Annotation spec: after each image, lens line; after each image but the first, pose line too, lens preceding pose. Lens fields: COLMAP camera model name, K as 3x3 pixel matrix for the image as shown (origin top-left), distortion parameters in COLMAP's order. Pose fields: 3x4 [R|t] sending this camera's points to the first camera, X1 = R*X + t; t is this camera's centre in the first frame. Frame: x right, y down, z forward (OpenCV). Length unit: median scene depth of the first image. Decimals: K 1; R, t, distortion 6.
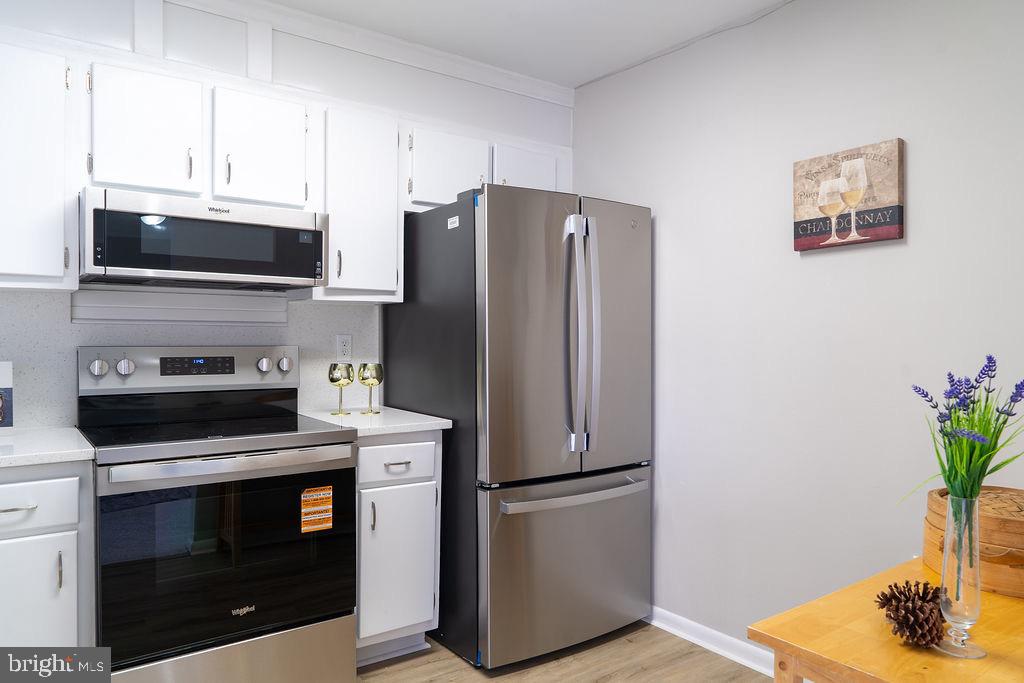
lens RADIAL K [[706.4, 0, 510.3], [0, 706.4, 341.7], [0, 0, 1]] dist [0.003127, -0.000635]
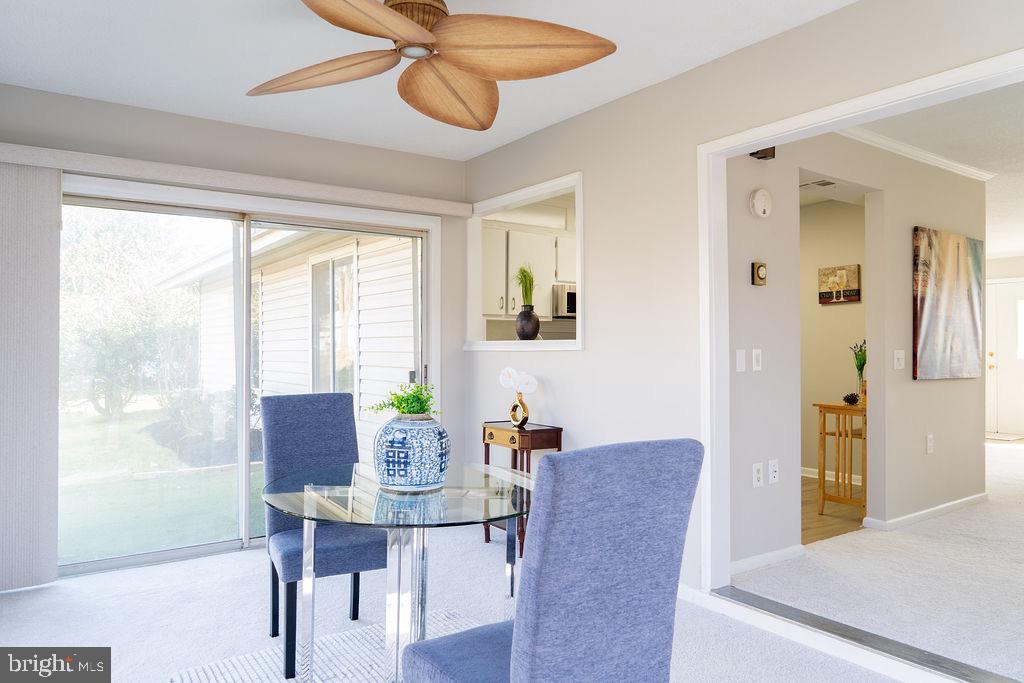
lens RADIAL K [[706.4, 0, 513.9], [0, 706.4, 340.1], [0, 0, 1]] dist [0.003127, -0.000635]
pose [[0.999898, -0.001406, -0.014193, -0.692235], [0.001168, 0.999860, -0.016712, 0.043638], [0.014215, 0.016693, 0.999760, -1.631596]]
